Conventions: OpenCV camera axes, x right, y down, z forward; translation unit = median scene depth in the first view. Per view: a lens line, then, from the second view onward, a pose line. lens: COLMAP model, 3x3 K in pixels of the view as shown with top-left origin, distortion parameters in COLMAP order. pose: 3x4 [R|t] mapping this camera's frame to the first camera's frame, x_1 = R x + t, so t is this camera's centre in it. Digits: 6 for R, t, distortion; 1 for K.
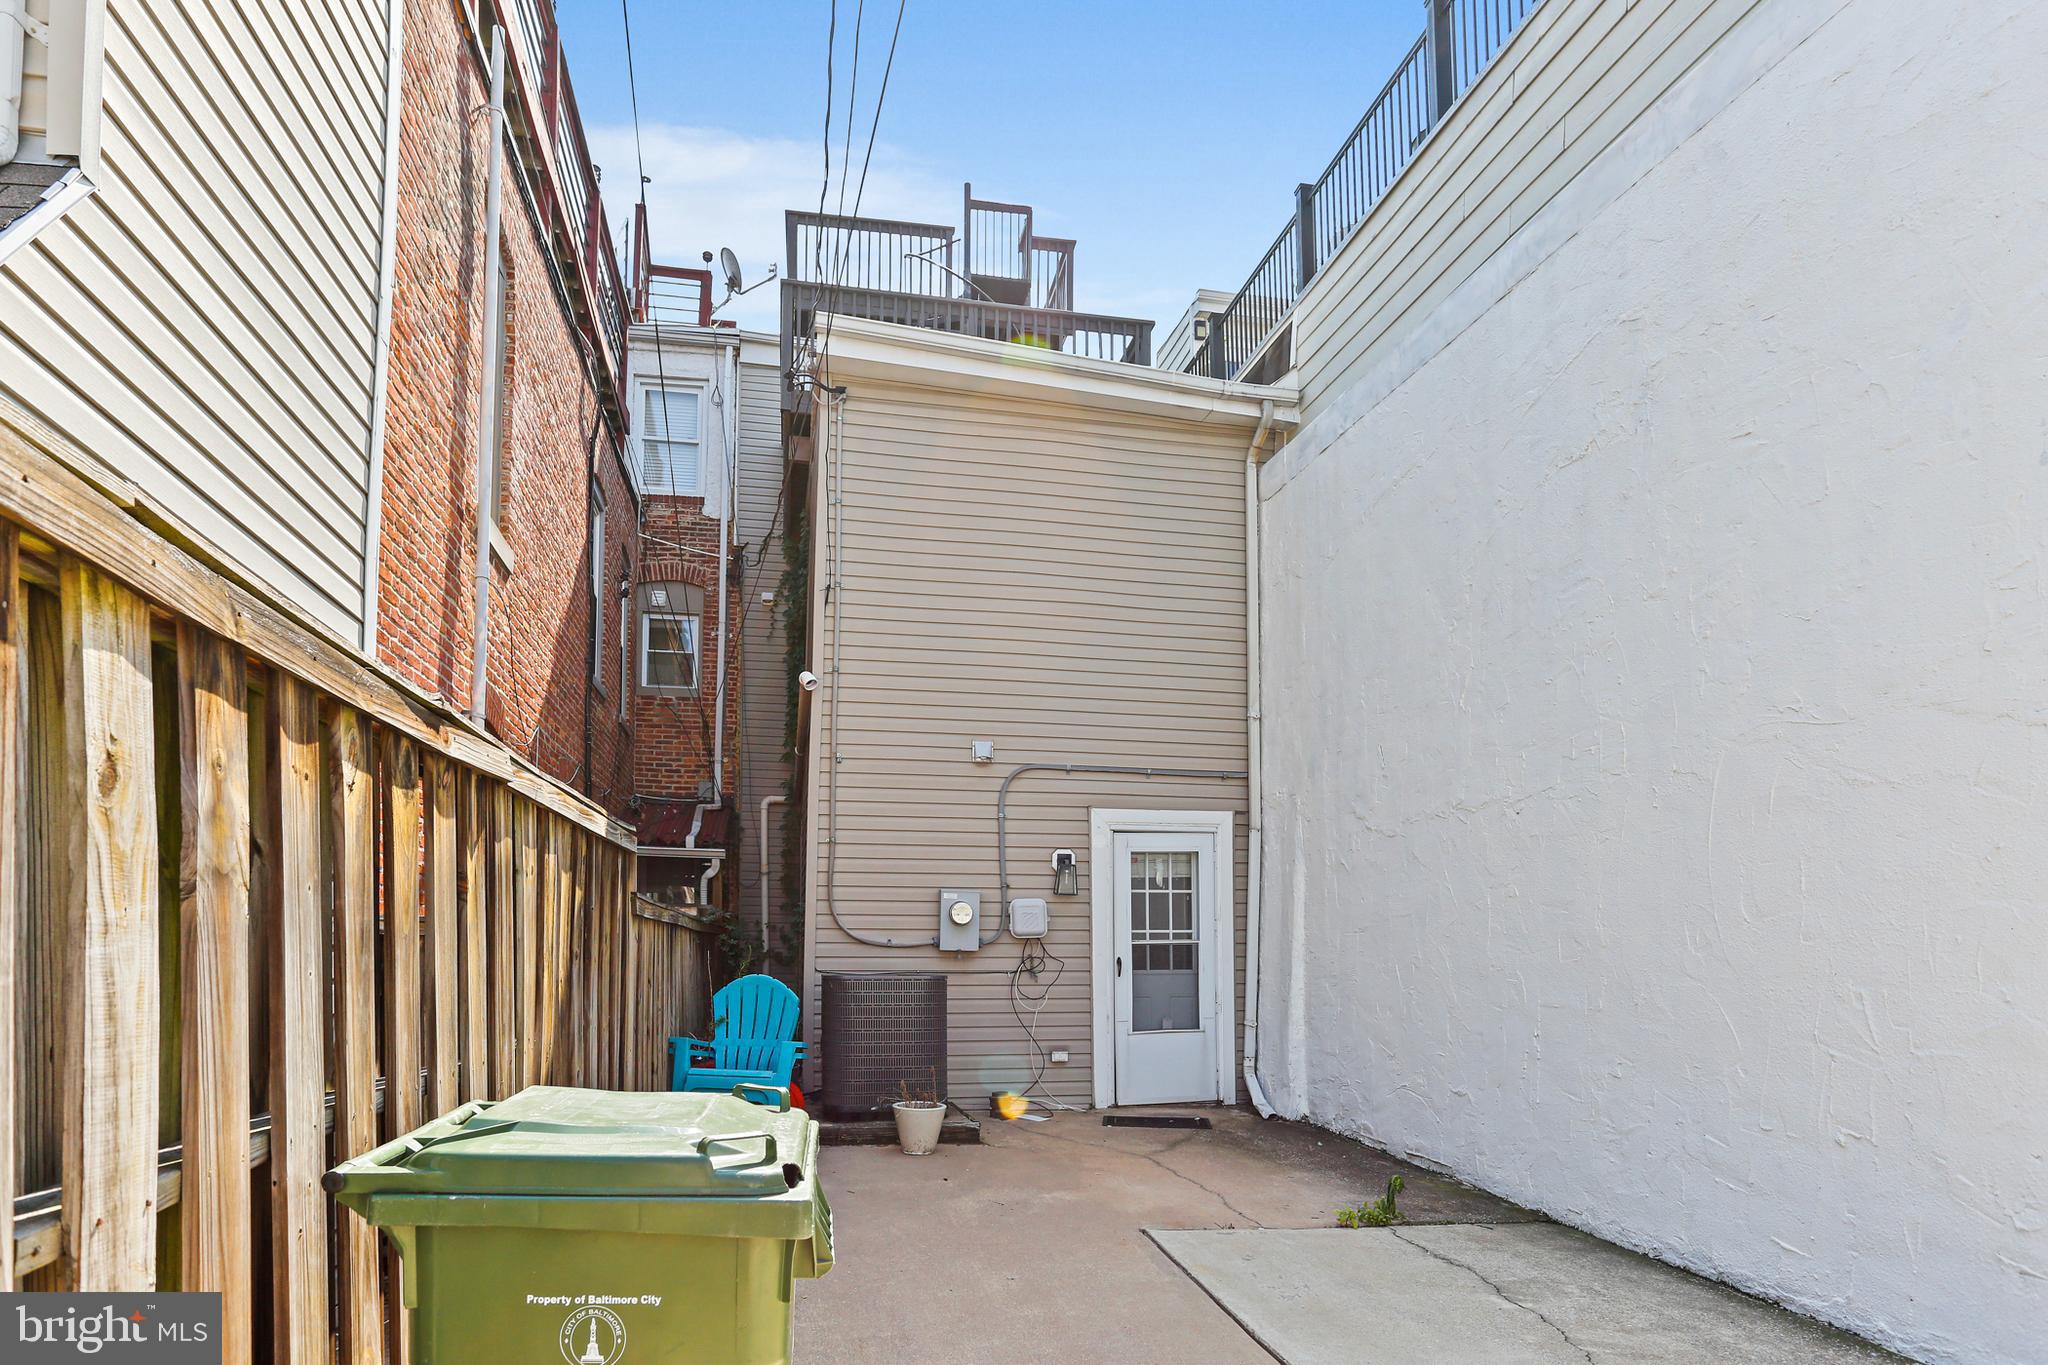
lens RADIAL K [[1111.1, 0, 945.9], [0, 1111.1, 698.3], [0, 0, 1]] dist [-0.043939, 0.018138]
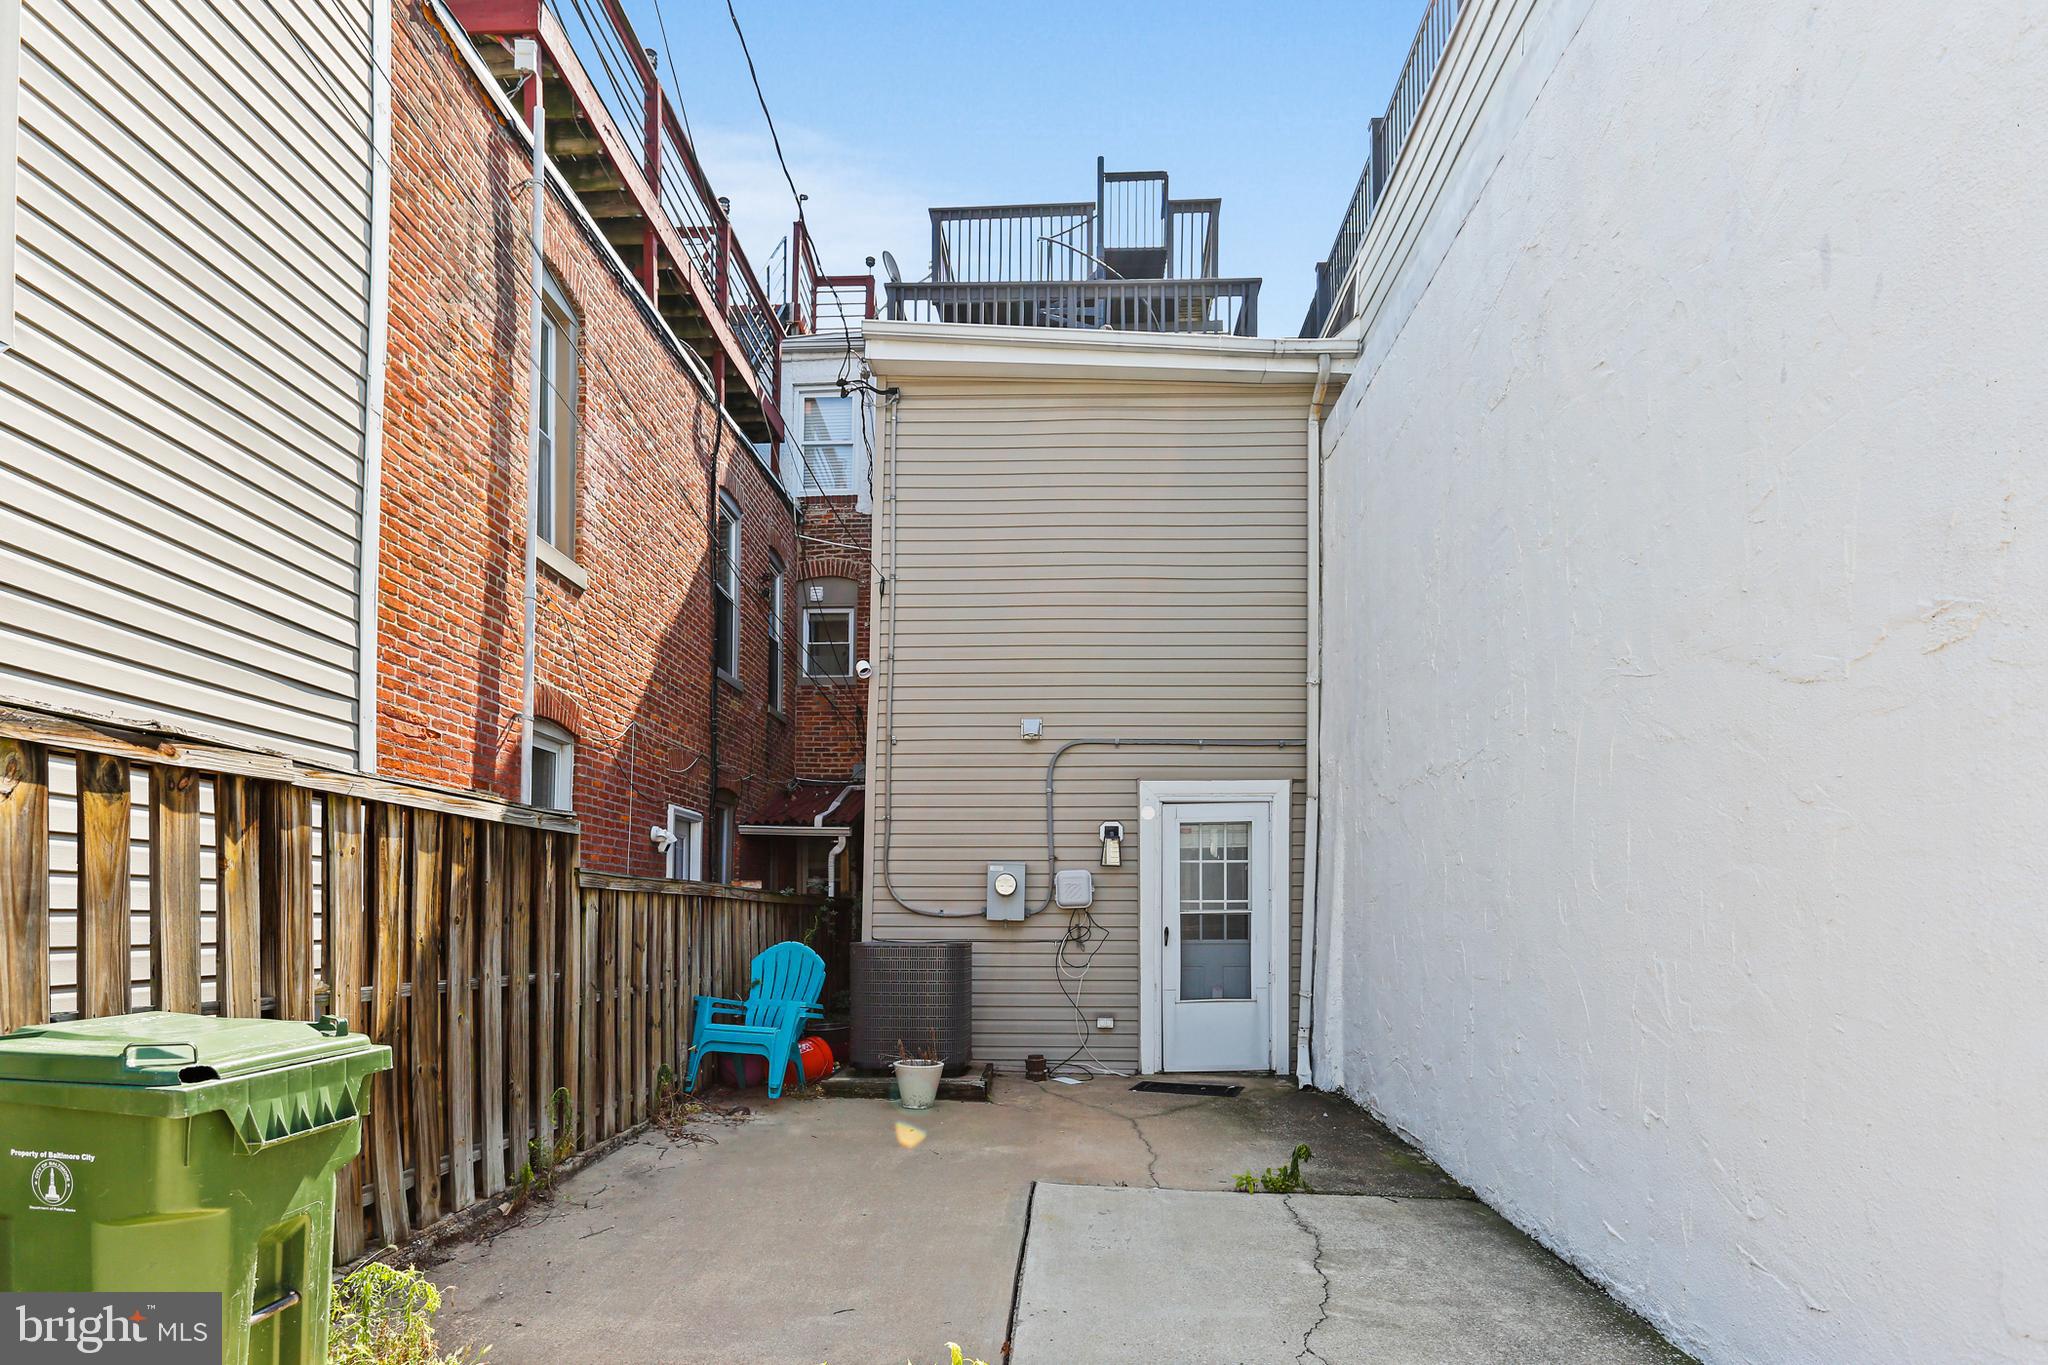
lens RADIAL K [[1114.1, 0, 1000.2], [0, 1114.1, 701.4], [0, 0, 1]] dist [-0.049371, 0.026883]
pose [[0.974040, -0.043417, -0.222175, 0.242972], [0.049308, 0.998562, 0.021034, -0.000866], [0.220942, -0.031443, 0.974780, -0.016188]]
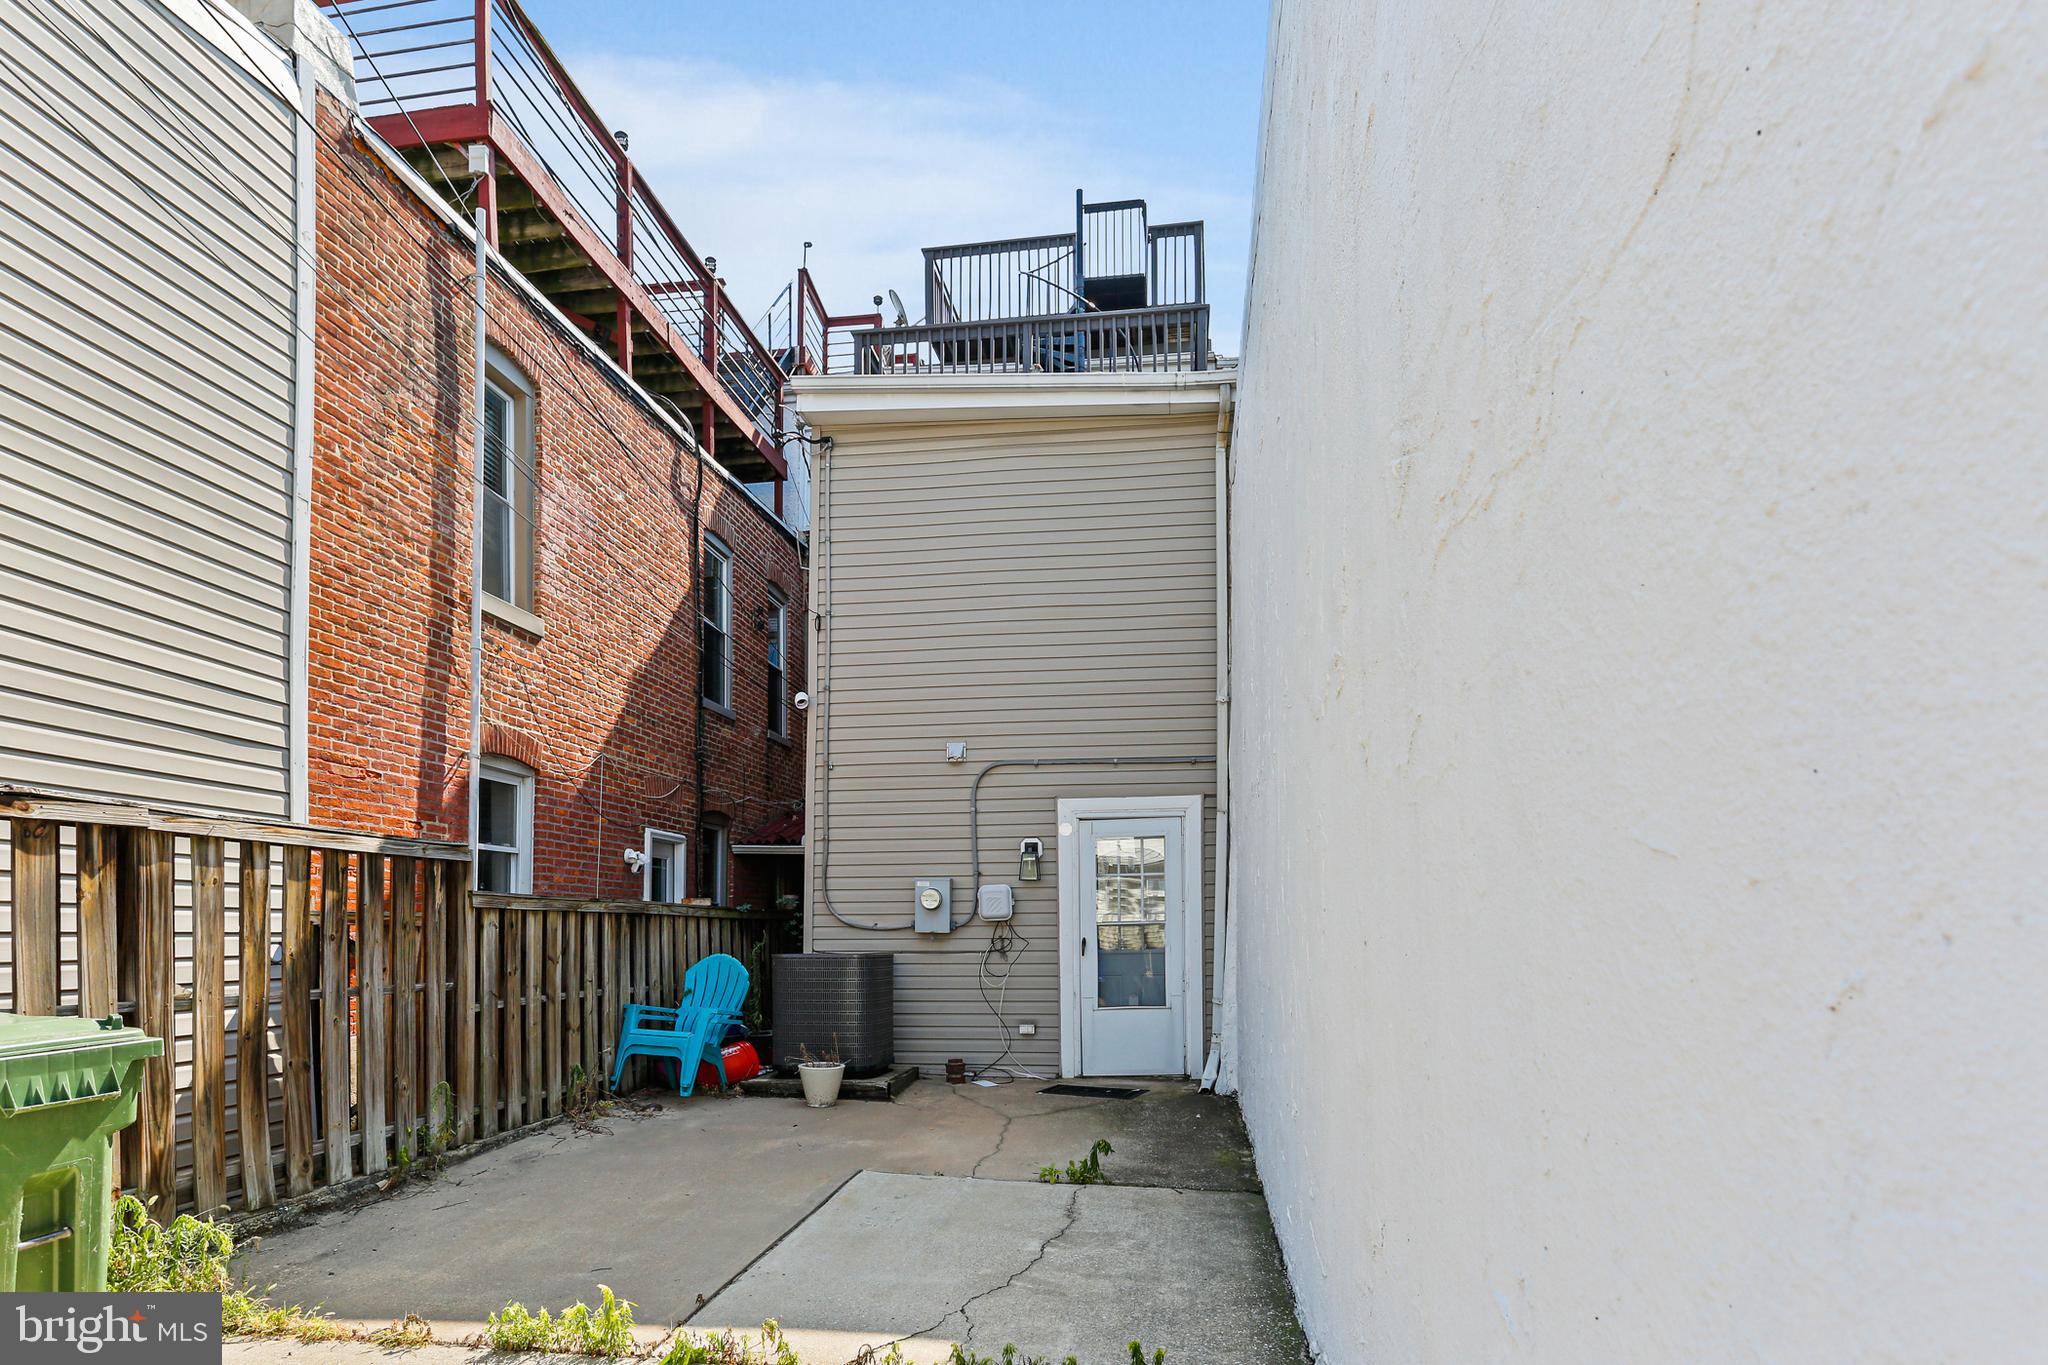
lens RADIAL K [[1114.1, 0, 1000.2], [0, 1114.1, 701.4], [0, 0, 1]] dist [-0.049371, 0.026883]
pose [[0.948329, -0.073357, -0.308691, 0.427708], [0.078989, 0.996859, 0.005771, -0.004777], [0.307298, -0.029856, 0.951145, -0.032600]]
